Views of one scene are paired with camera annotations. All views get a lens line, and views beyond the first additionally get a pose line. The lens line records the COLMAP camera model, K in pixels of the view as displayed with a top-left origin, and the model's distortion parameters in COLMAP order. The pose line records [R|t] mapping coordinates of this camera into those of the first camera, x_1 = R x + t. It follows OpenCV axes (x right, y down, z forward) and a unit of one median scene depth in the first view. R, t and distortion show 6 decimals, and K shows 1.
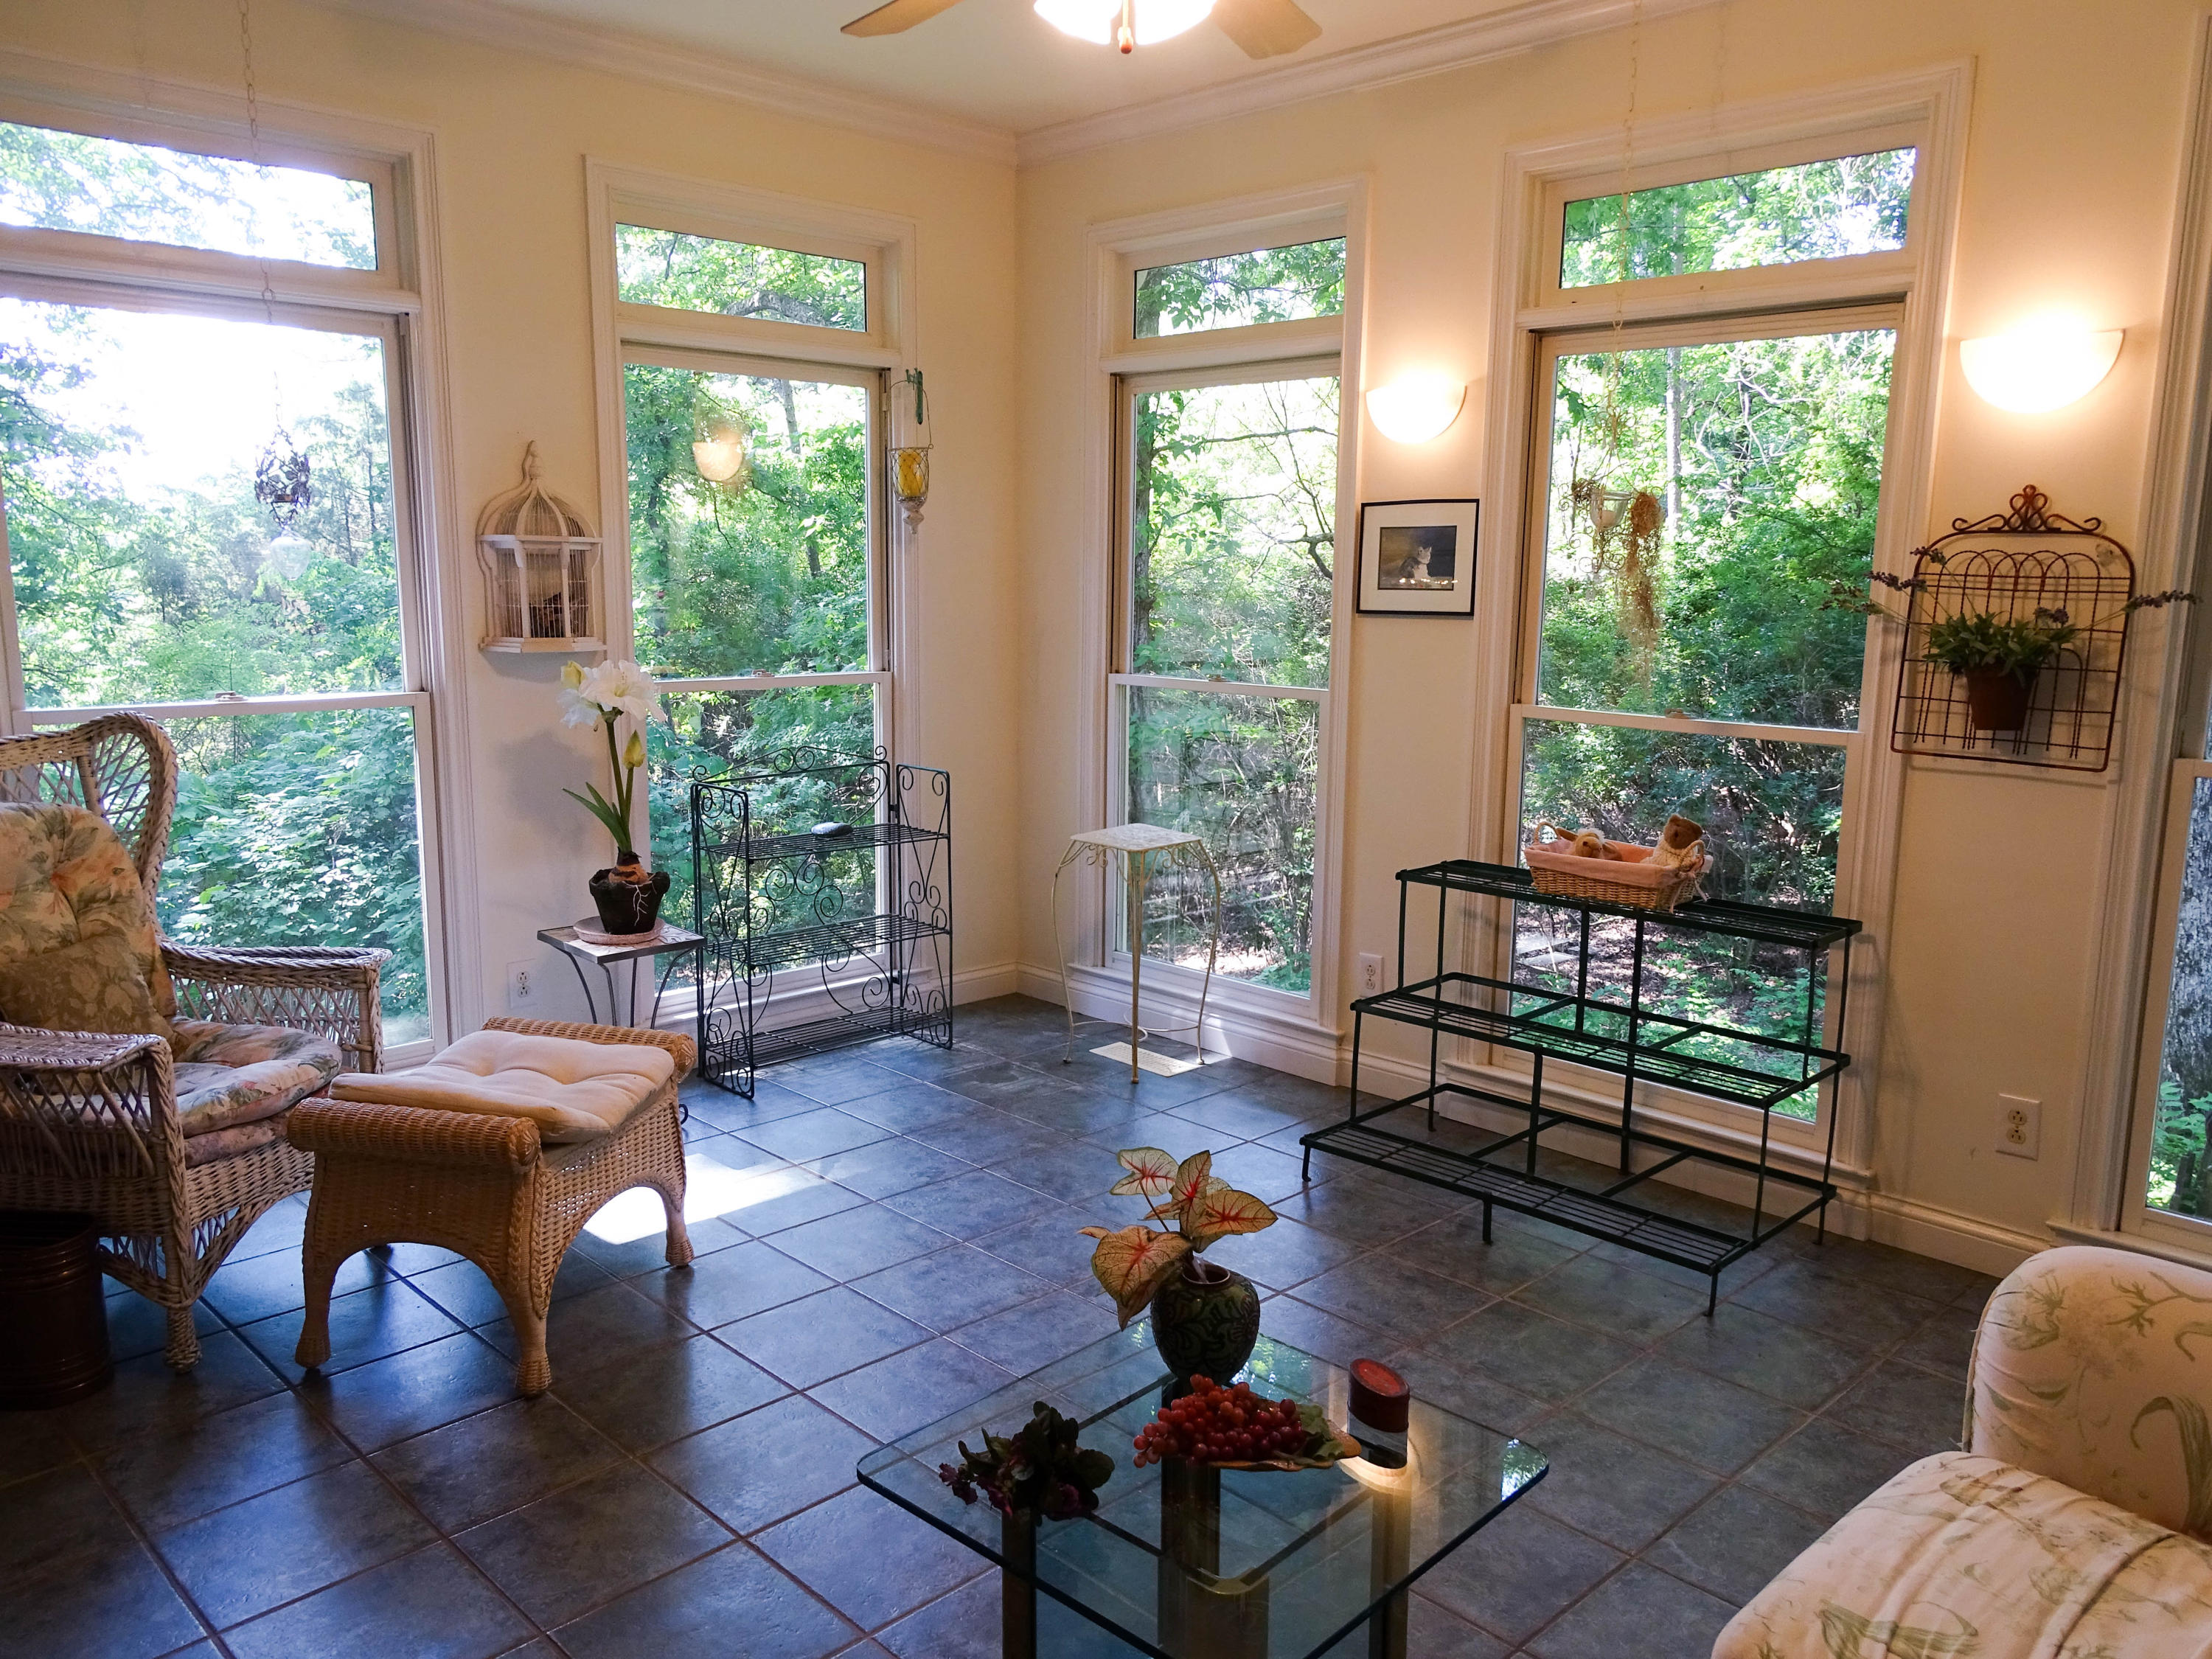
lens RADIAL K [[1658.9, 0, 1106.0], [0, 1658.9, 829.5], [0, 0, 1]] dist [0.006700, 0.000935]
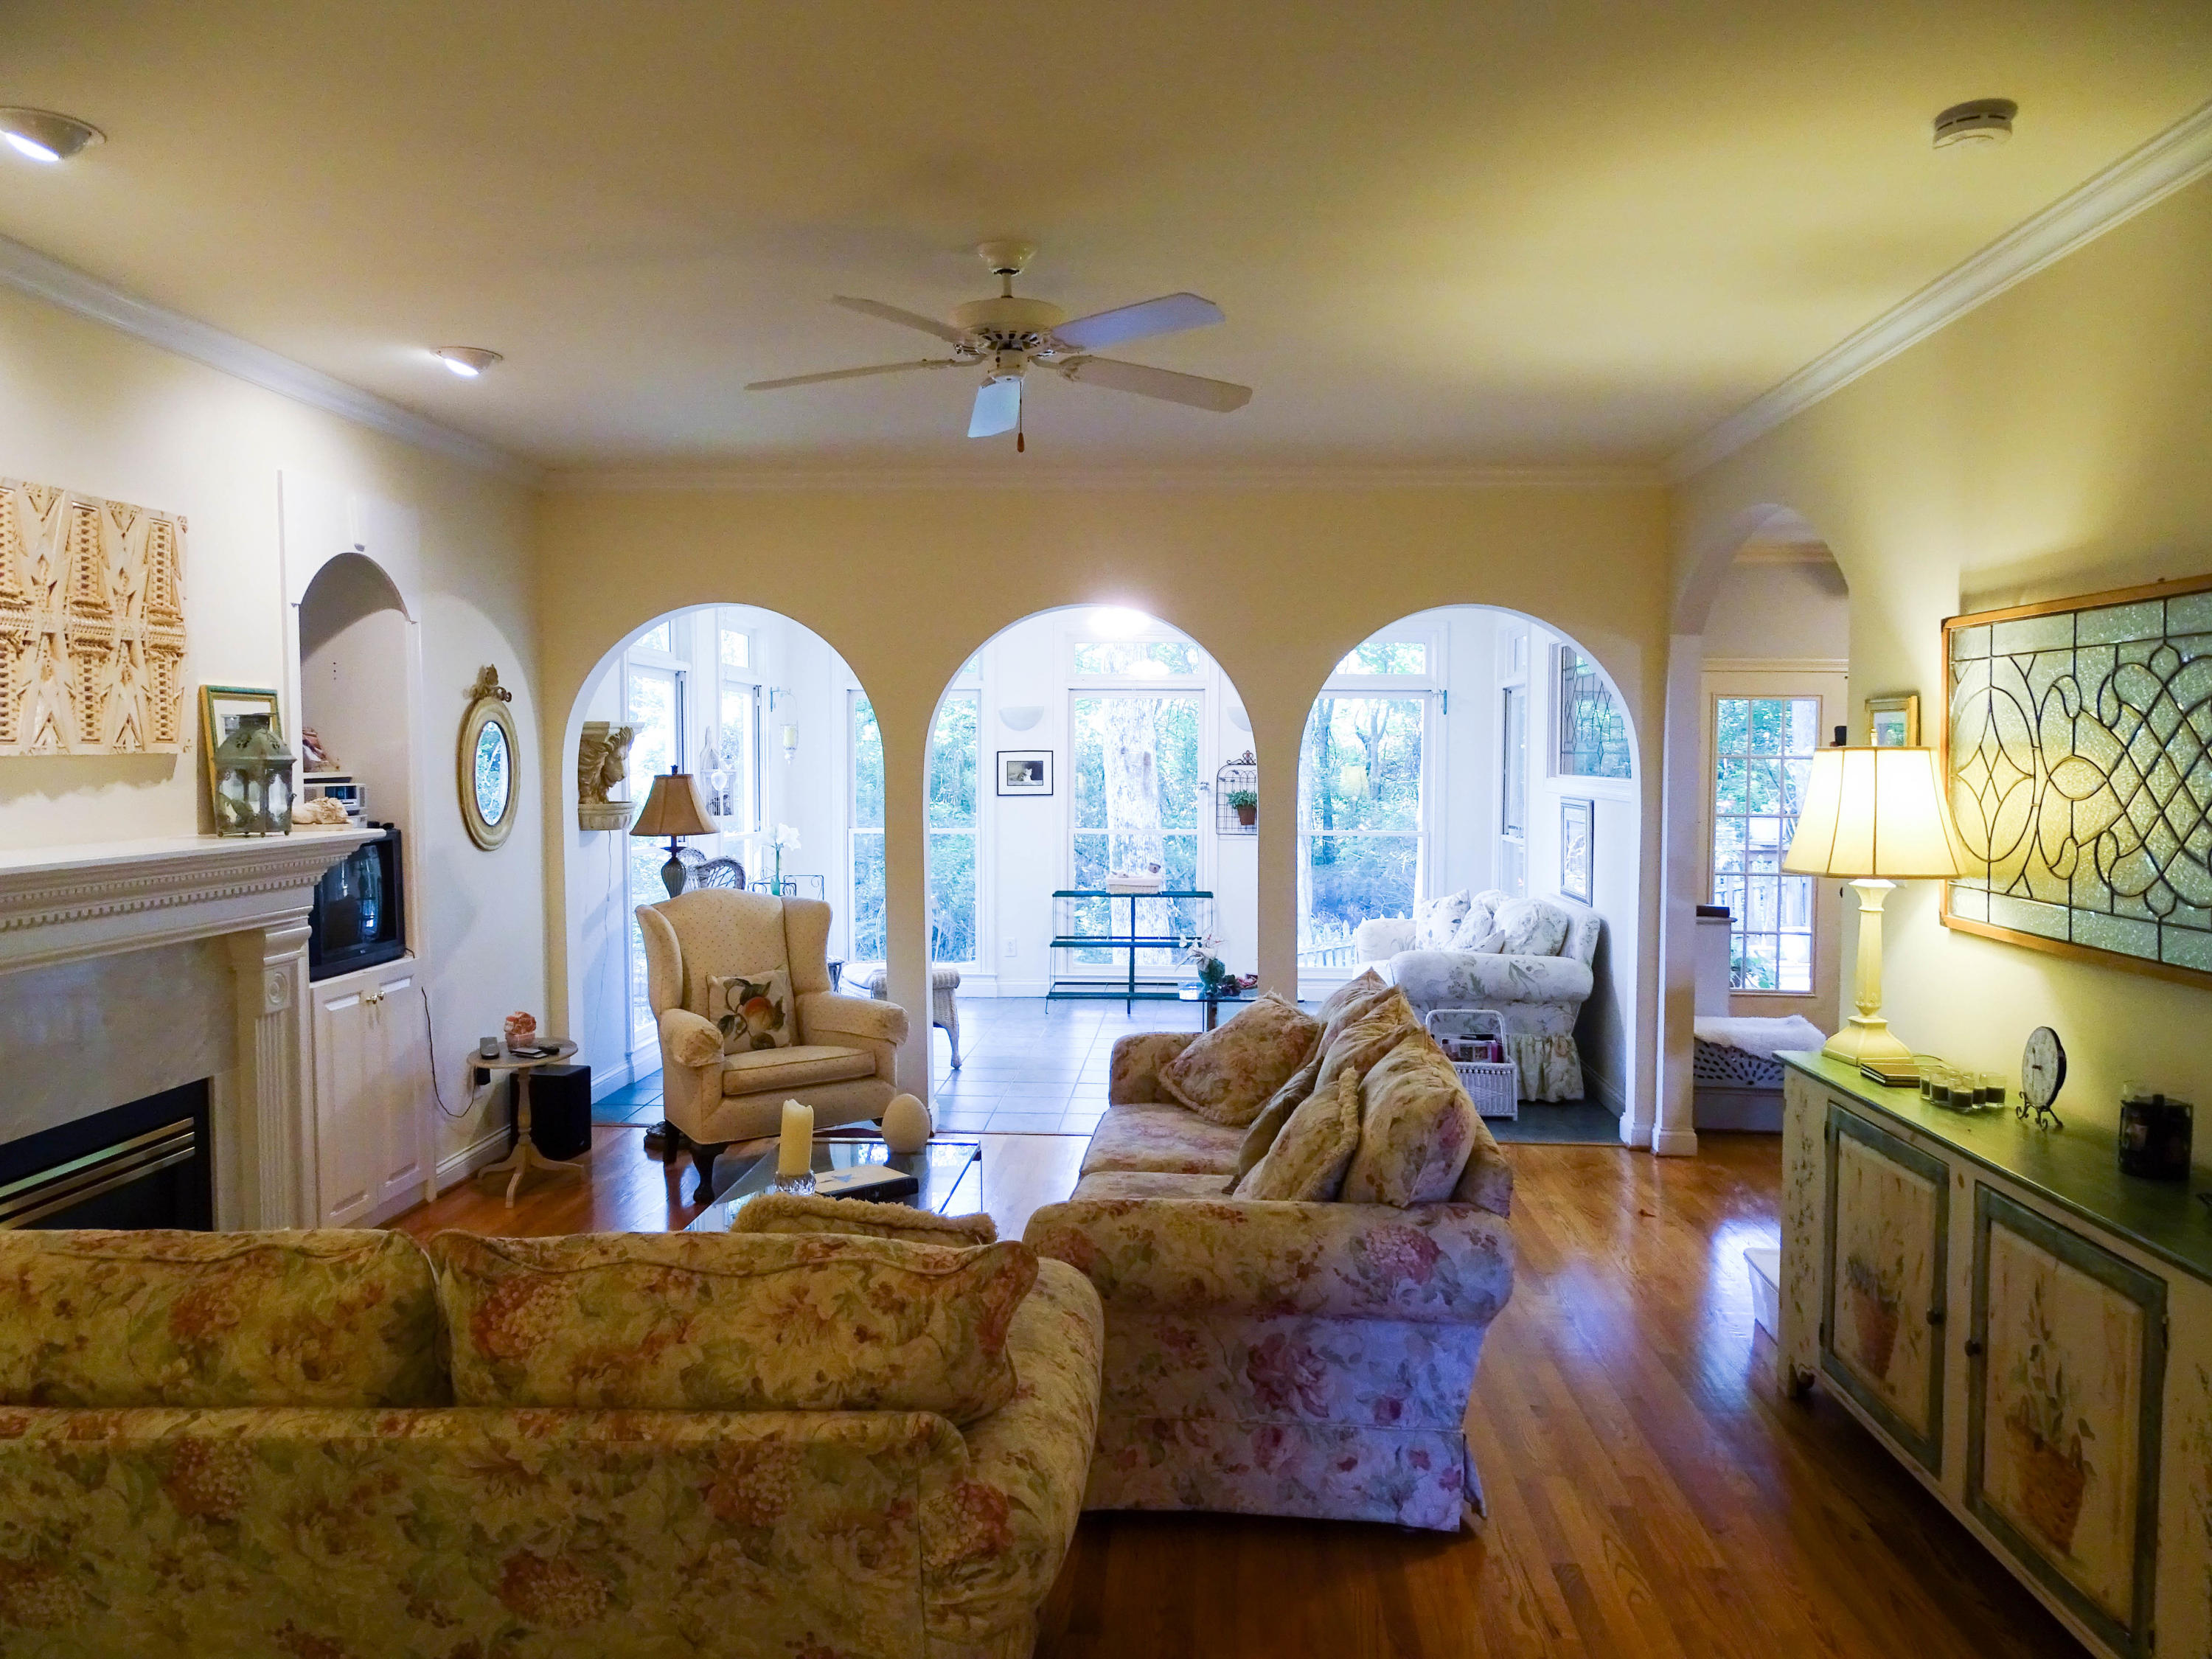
lens RADIAL K [[1544.5, 0, 1106.0], [0, 1544.5, 829.5], [0, 0, 1]] dist [-0.000577, -0.000036]
pose [[0.743166, -0.038272, 0.668011, -1.330126], [0.114513, 0.990908, -0.070625, 0.104260], [-0.659235, 0.128982, 0.740792, -0.834324]]
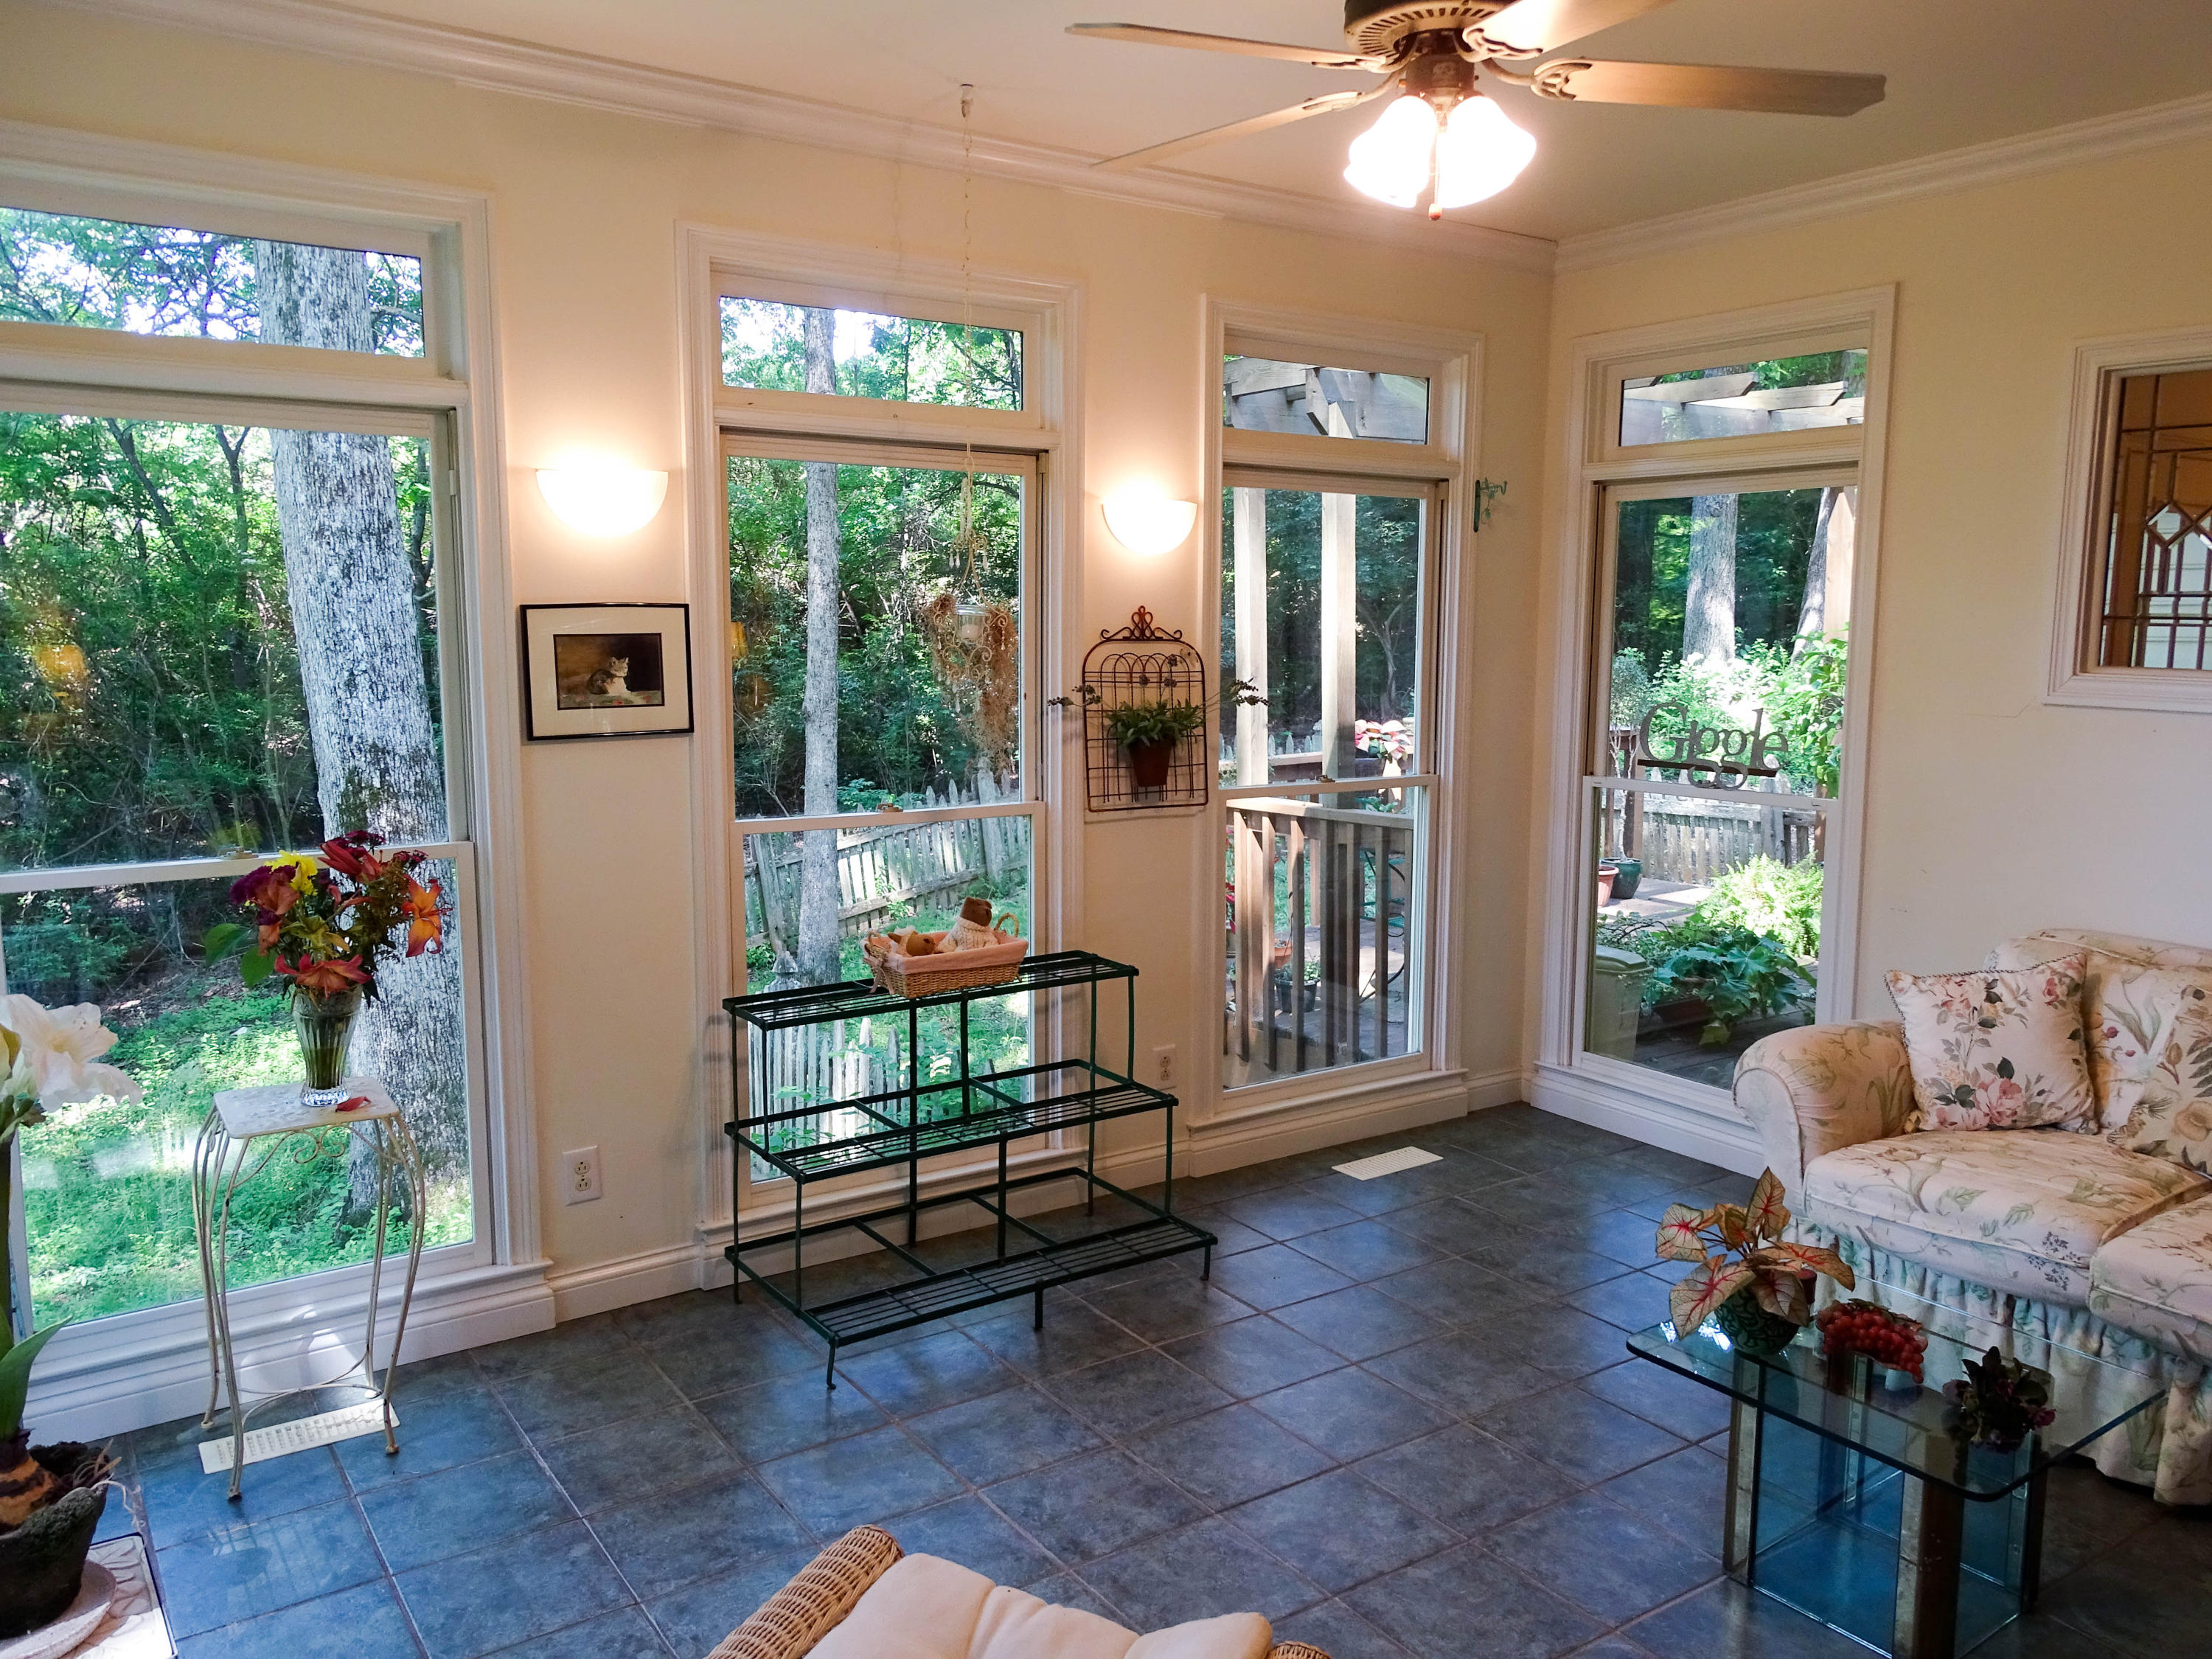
lens RADIAL K [[1658.9, 0, 1106.0], [0, 1658.9, 829.5], [0, 0, 1]] dist [0.006700, 0.000935]
pose [[0.169283, -0.136690, 0.976043, -0.626666], [0.156535, 0.981494, 0.110304, -0.141291], [-0.973057, 0.134112, 0.187547, 0.620016]]
